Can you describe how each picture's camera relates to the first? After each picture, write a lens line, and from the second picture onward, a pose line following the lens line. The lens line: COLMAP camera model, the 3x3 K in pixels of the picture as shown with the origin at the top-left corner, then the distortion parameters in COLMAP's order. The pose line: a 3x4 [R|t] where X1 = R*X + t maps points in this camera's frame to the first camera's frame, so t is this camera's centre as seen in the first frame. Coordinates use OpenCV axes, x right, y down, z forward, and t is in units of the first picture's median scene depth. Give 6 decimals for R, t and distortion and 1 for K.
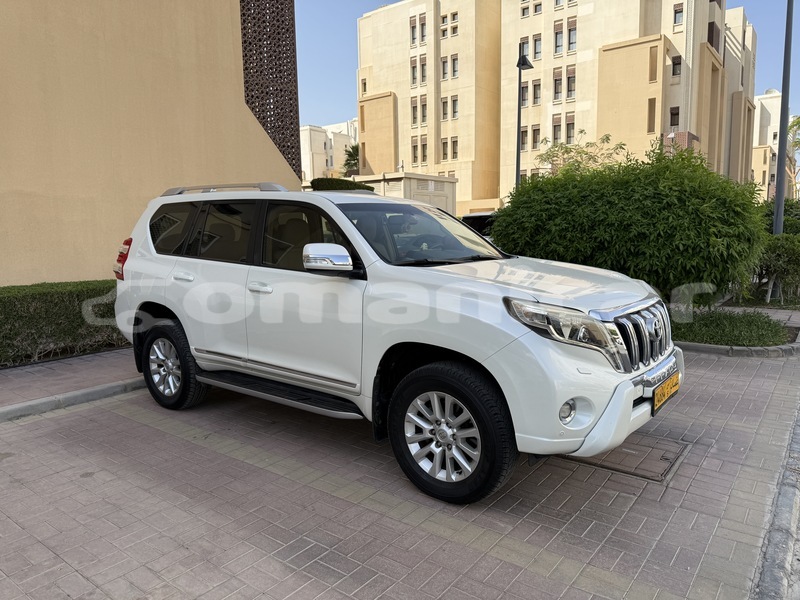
lens RADIAL K [[567.5, 0, 400.0], [0, 567.5, 300.0], [0, 0, 1]] dist [0.041547, -0.049963]
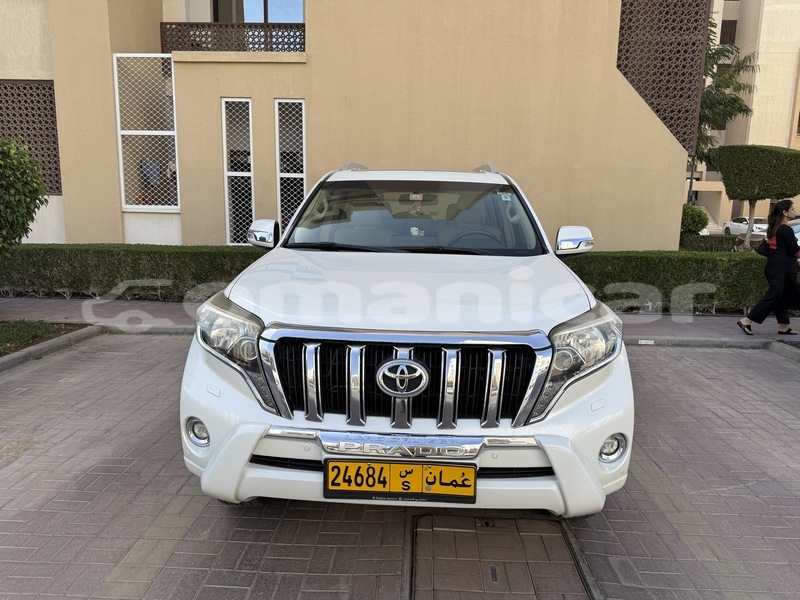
lens RADIAL K [[567.5, 0, 400.0], [0, 567.5, 300.0], [0, 0, 1]] dist [0.041547, -0.049963]
pose [[0.579551, 0.156660, -0.799736, 0.814088], [-0.125456, 0.986802, 0.102389, -0.086944], [0.805222, 0.040992, 0.591556, 0.543026]]
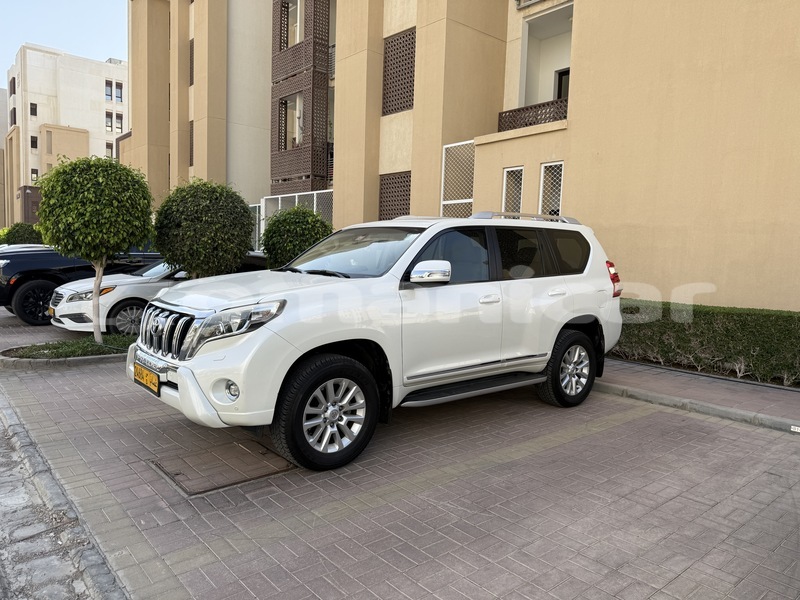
lens RADIAL K [[569.7, 0, 402.5], [0, 569.7, 294.0], [0, 0, 1]] dist [0.036116, -0.048347]
pose [[-0.210393, 0.074079, -0.974806, 1.321474], [-0.141989, 0.984236, 0.105441, -0.191052], [0.967251, 0.160596, -0.196558, 1.510532]]
